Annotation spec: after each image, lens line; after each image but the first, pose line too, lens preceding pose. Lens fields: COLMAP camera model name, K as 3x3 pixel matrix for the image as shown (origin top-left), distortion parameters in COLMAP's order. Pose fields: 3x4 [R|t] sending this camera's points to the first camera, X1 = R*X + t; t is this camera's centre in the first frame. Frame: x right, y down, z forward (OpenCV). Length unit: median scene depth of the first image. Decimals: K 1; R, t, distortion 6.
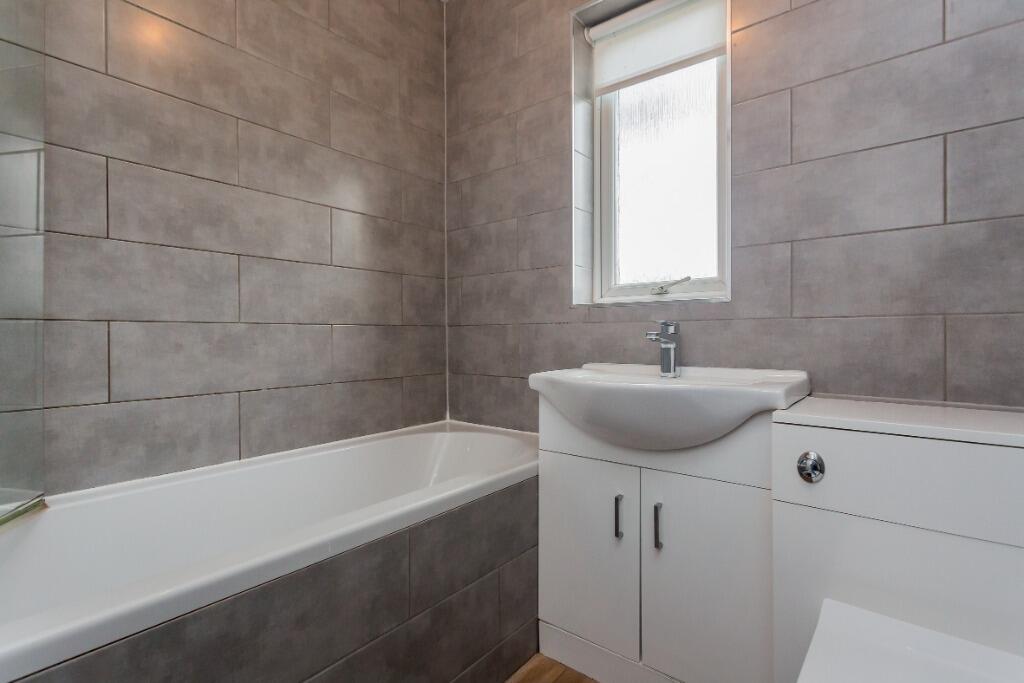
lens RADIAL K [[486.7, 0, 512.0], [0, 486.7, 341.5], [0, 0, 1]] dist [-0.000290, -0.000118]
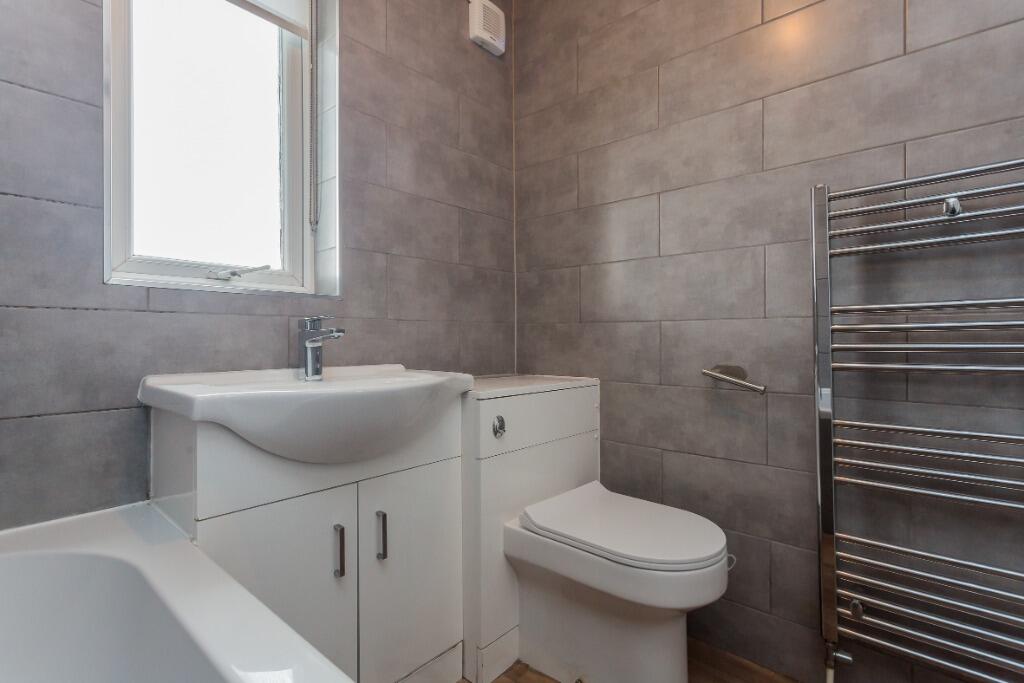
lens RADIAL K [[486.7, 0, 512.0], [0, 486.7, 341.5], [0, 0, 1]] dist [-0.000290, -0.000118]
pose [[0.039892, -0.000084, 0.999204, -0.591708], [0.014206, 0.999899, -0.000483, 0.009221], [-0.999103, 0.014214, 0.039889, 0.668547]]
